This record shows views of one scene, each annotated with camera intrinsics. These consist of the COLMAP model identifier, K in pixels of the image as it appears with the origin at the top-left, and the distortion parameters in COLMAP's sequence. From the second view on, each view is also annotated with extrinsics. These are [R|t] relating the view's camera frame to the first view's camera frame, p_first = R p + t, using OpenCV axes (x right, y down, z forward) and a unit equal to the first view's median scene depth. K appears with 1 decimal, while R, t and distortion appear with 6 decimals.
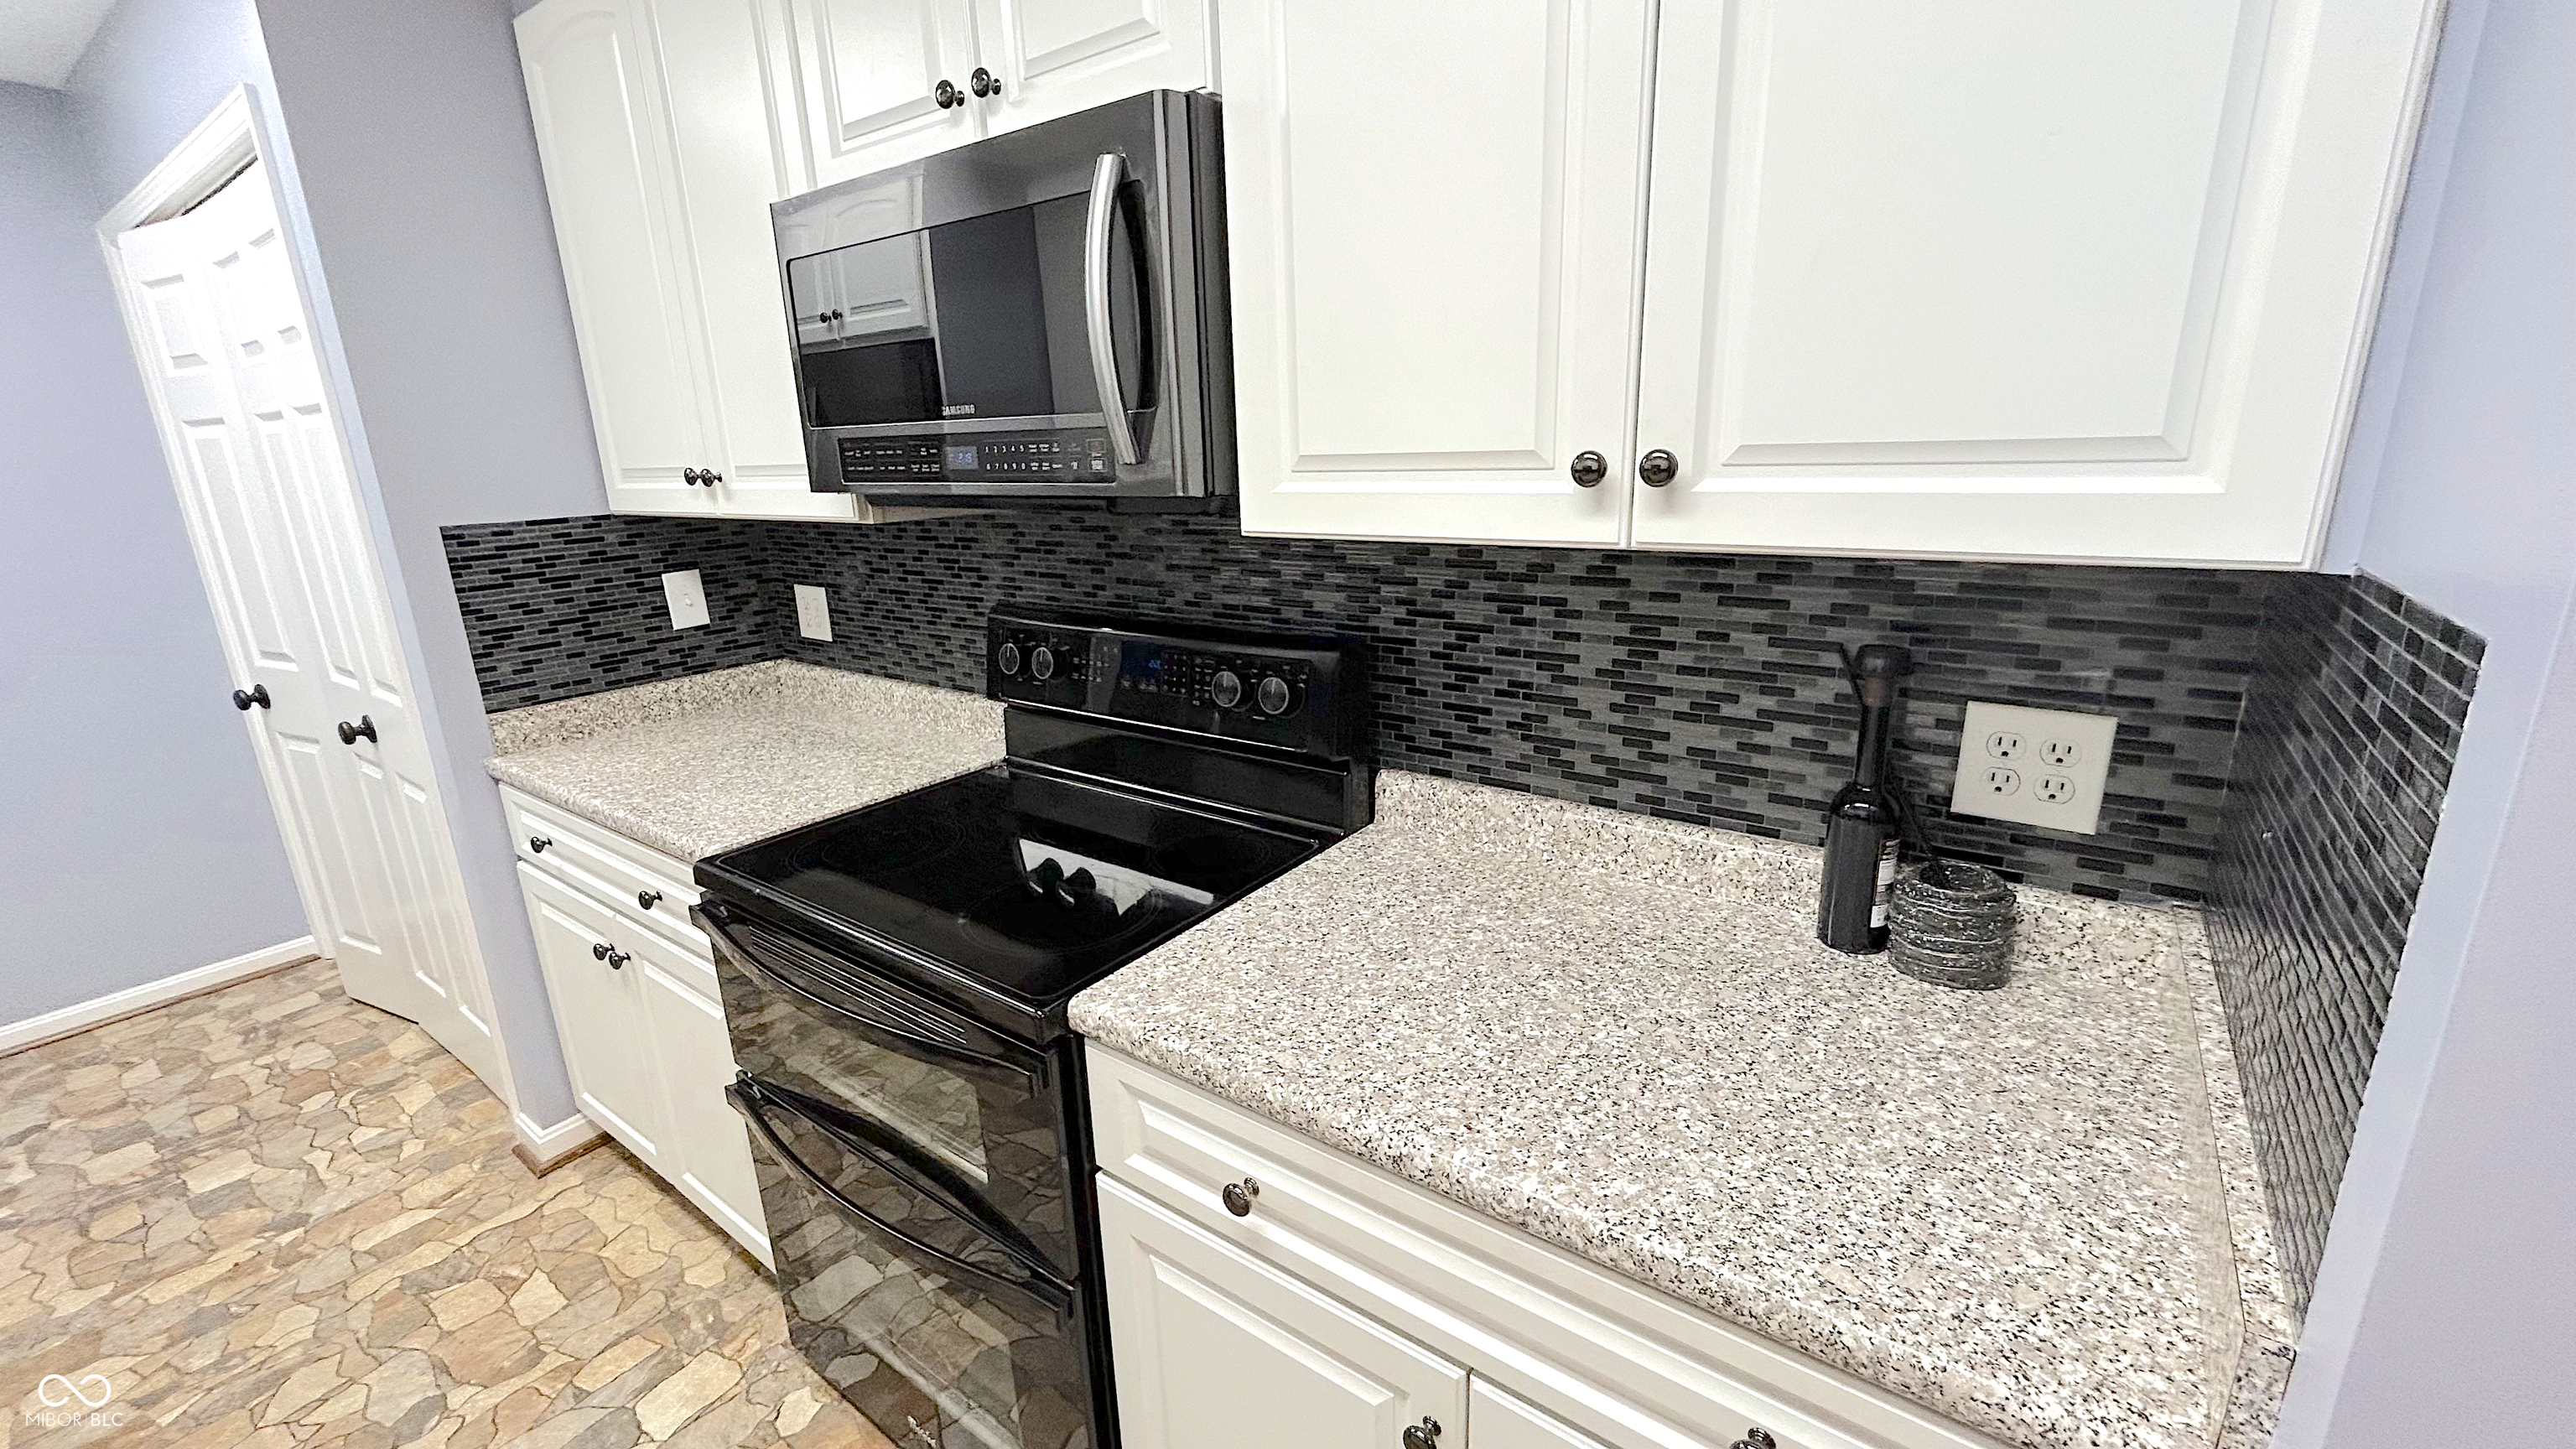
lens RADIAL K [[1048.4, 0, 1276.5], [0, 1048.4, 724.4], [0, 0, 1]] dist [0.001262, 0.000313]
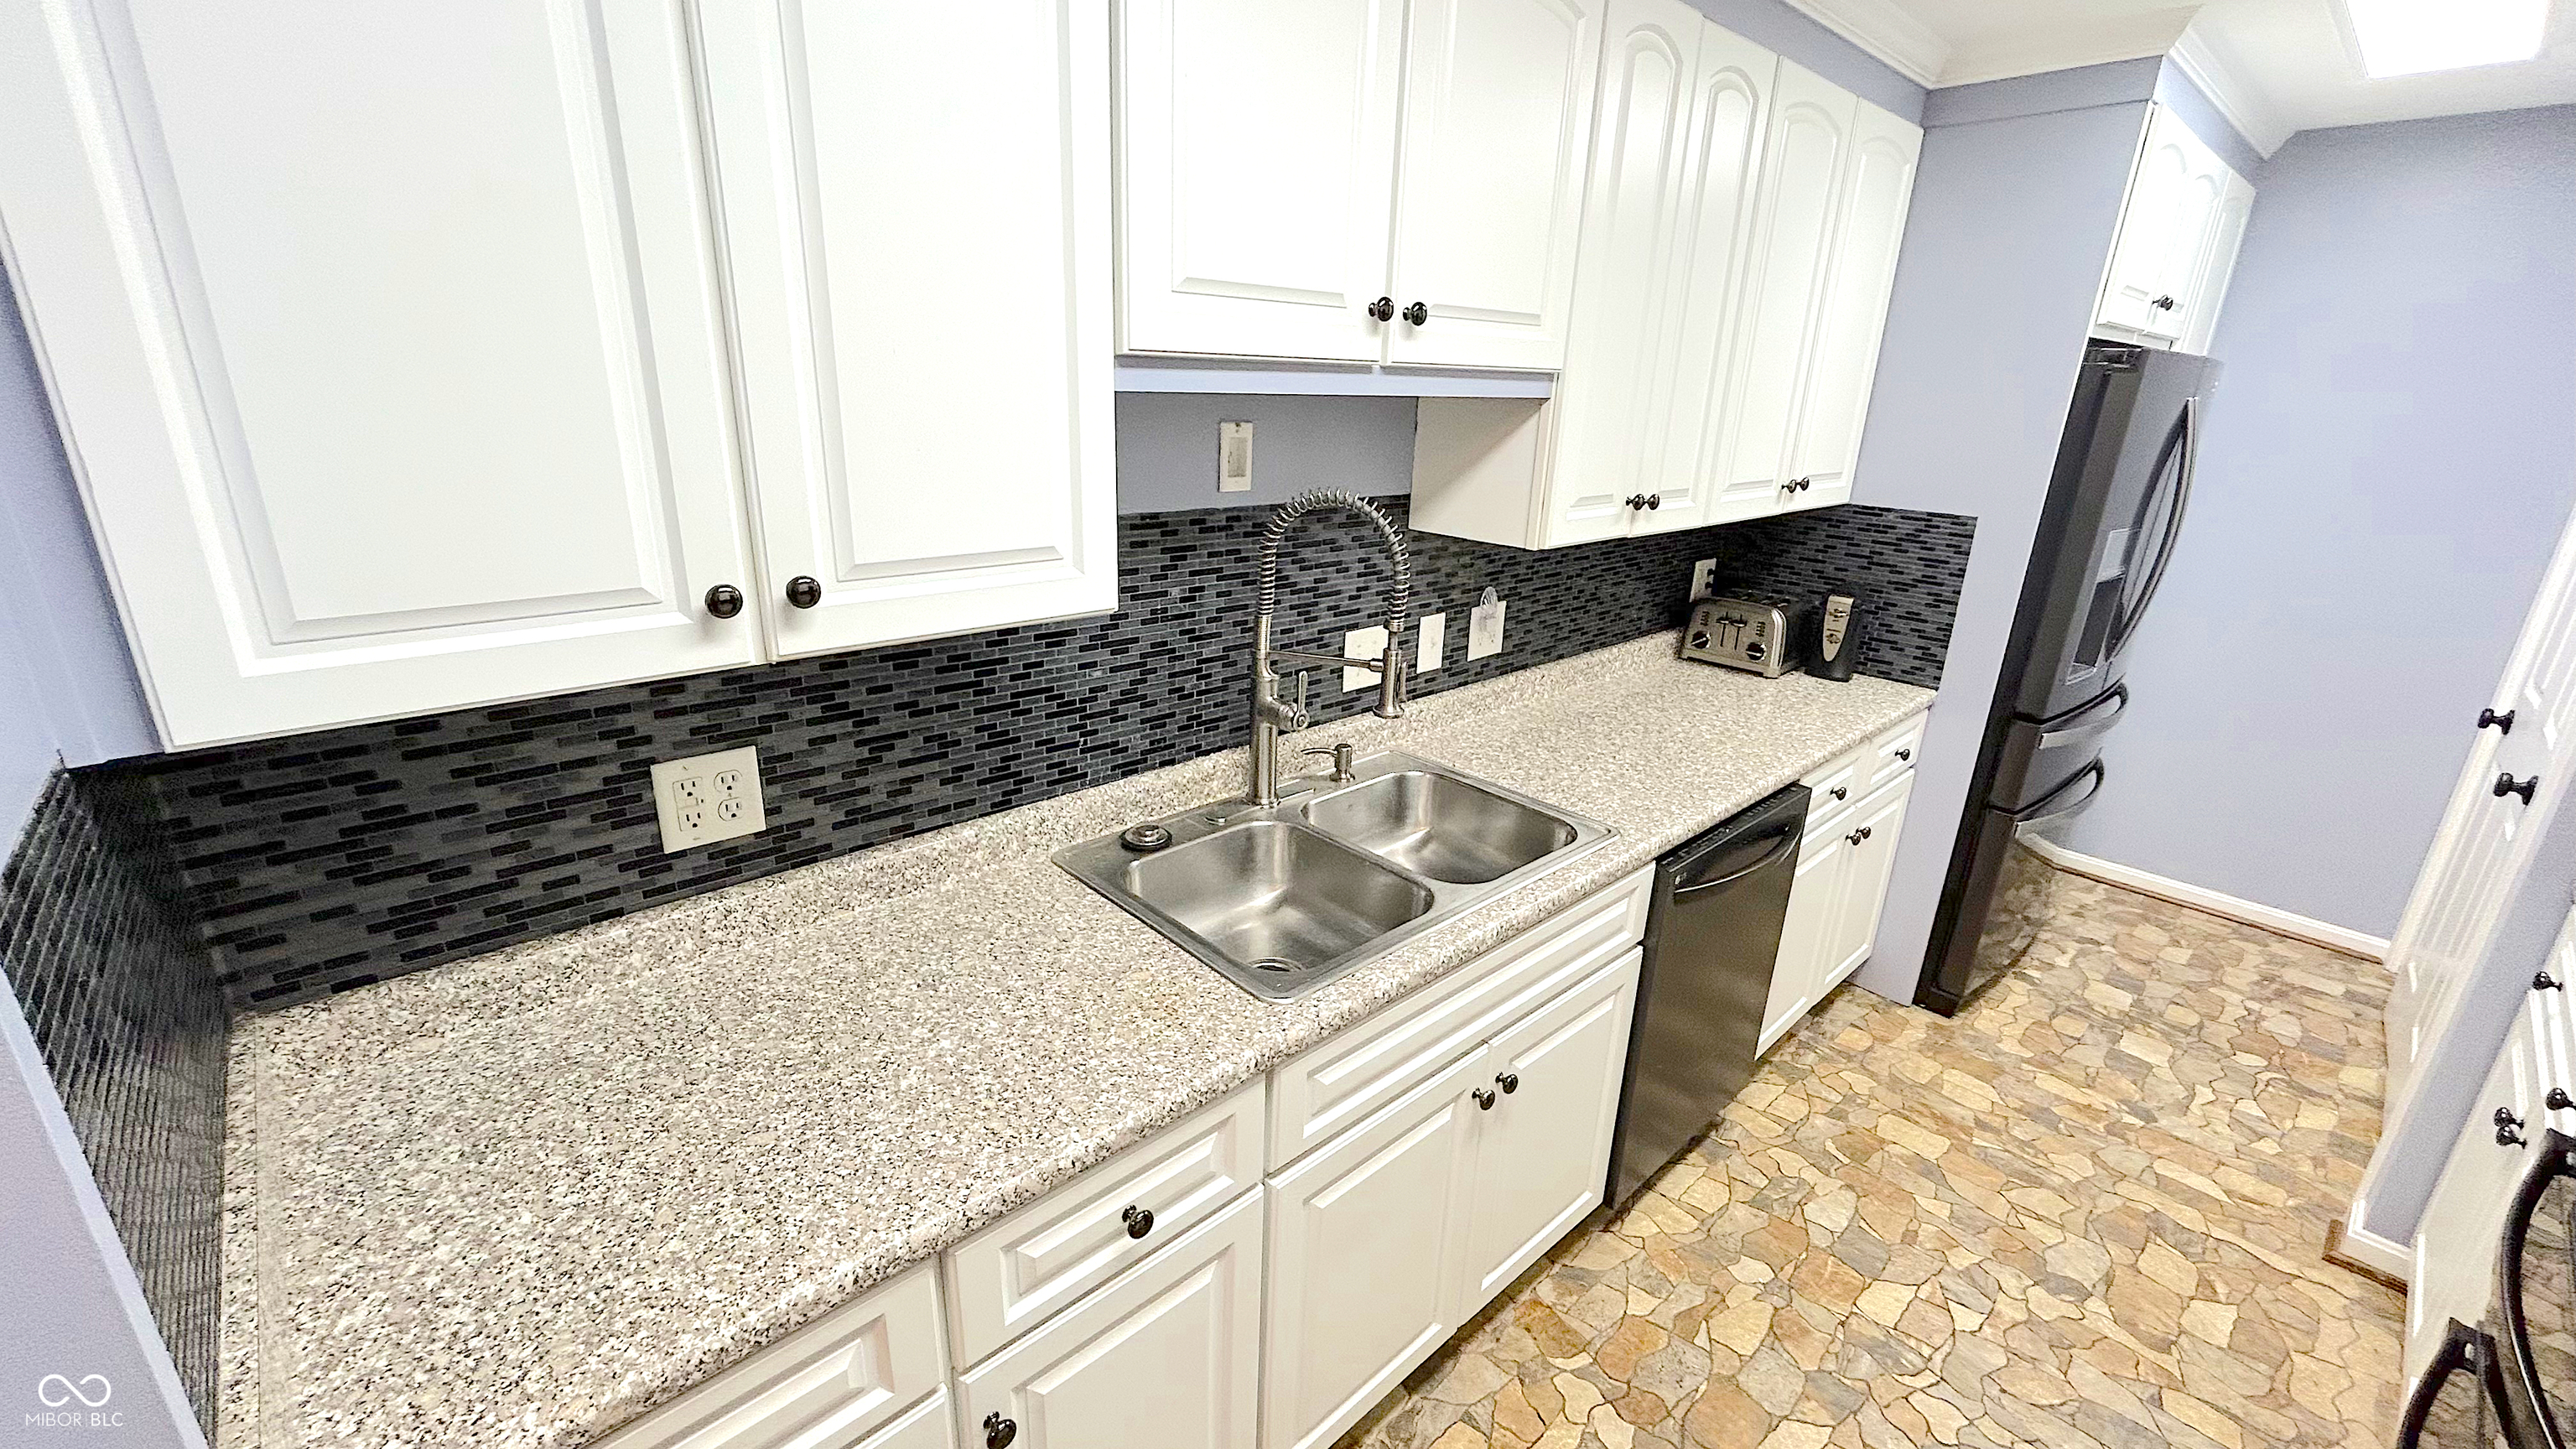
lens RADIAL K [[1048.4, 0, 1279.9], [0, 1048.4, 724.0], [0, 0, 1]] dist [0.001262, 0.000313]
pose [[-0.189001, 0.343058, -0.920103, 0.247893], [-0.285846, 0.877194, 0.385776, -0.121297], [0.939452, 0.335920, -0.067729, 0.000491]]
